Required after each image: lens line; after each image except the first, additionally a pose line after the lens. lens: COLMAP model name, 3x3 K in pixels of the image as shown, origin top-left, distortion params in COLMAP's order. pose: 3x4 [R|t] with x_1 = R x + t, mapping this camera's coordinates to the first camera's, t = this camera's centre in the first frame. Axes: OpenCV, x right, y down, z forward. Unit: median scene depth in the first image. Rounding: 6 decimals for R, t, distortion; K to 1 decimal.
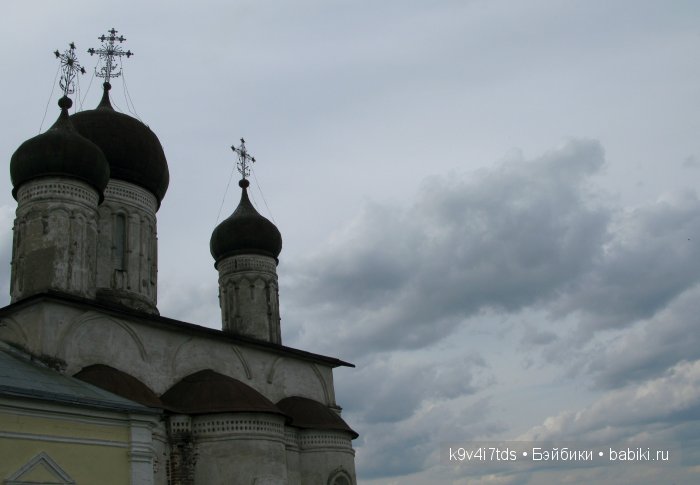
lens RADIAL K [[764.6, 0, 361.3], [0, 764.6, 241.9], [0, 0, 1]] dist [-0.205466, 0.226850]
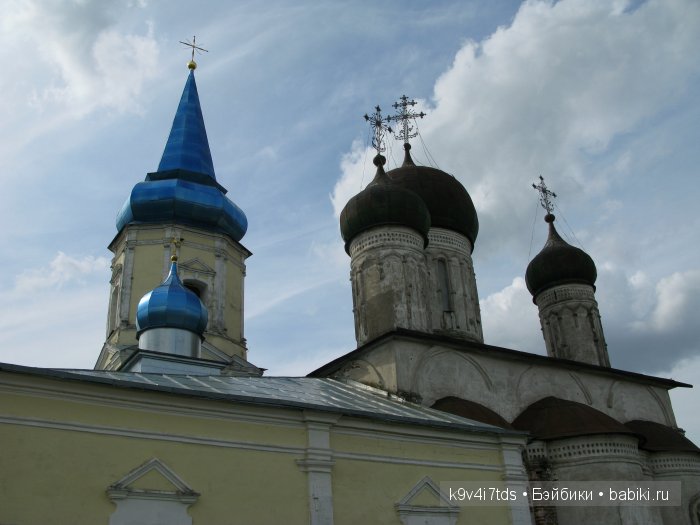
lens RADIAL K [[703.7, 0, 347.2], [0, 703.7, 266.7], [0, 0, 1]] dist [-0.210358, 0.252480]
pose [[0.918534, -0.127229, -0.374311, -0.081867], [0.107593, 0.991512, -0.072991, 0.033793], [0.380420, 0.026771, 0.924426, 0.046965]]
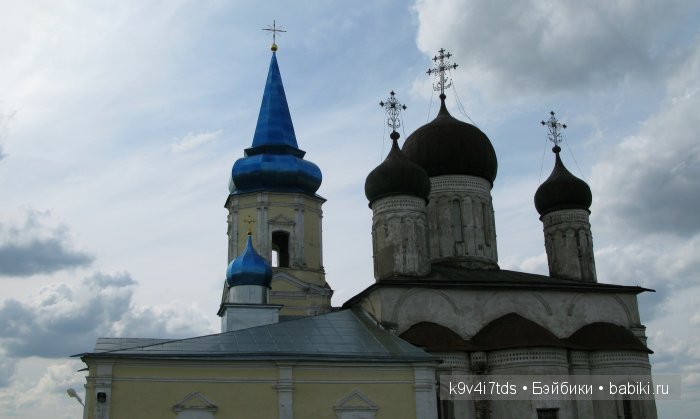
lens RADIAL K [[727.6, 0, 350.0], [0, 727.6, 209.5], [0, 0, 1]] dist [-0.215789, 0.265153]
pose [[0.757065, -0.131455, -0.639979, 0.412146], [0.201829, 0.978694, 0.037727, -0.118182], [0.621384, -0.157728, 0.767466, -0.152809]]
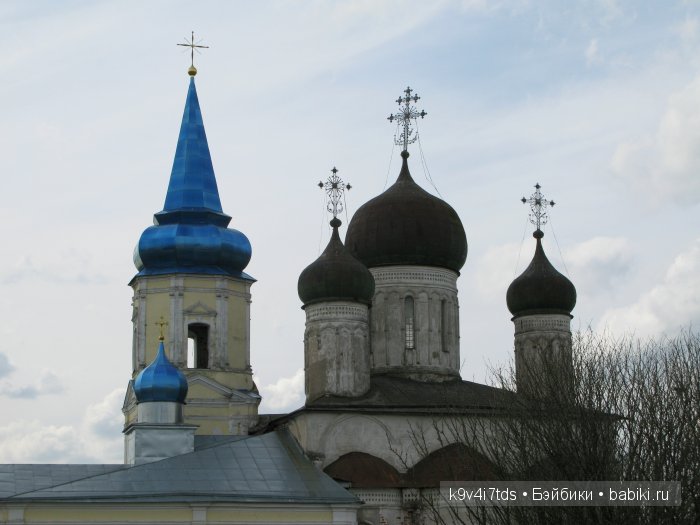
lens RADIAL K [[1366.7, 0, 350.0], [0, 1366.7, 262.5], [0, 0, 1]] dist [0.020351, 0.116029]
pose [[0.765870, -0.051167, -0.640956, 1.035402], [0.178901, 0.974425, 0.135979, -0.421616], [0.617606, -0.218811, 0.755437, -0.676094]]
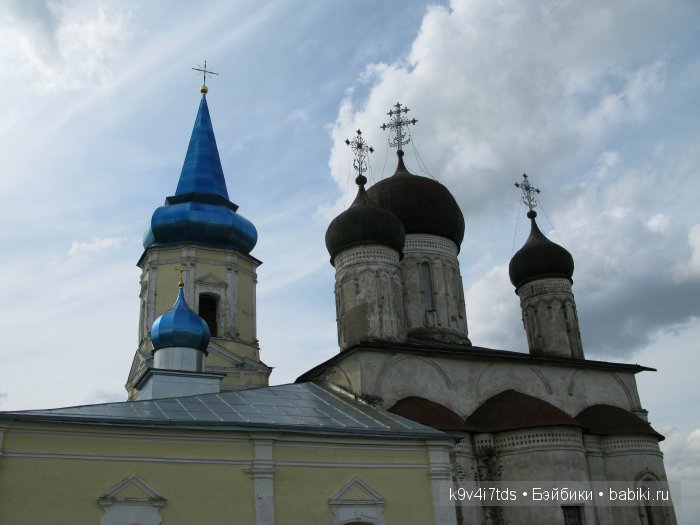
lens RADIAL K [[703.7, 0, 347.2], [0, 703.7, 266.7], [0, 0, 1]] dist [-0.210358, 0.252480]
pose [[0.869345, -0.147601, -0.471649, 0.097290], [0.155694, 0.987559, -0.022078, -0.027451], [0.469040, -0.054240, 0.881510, -0.023412]]
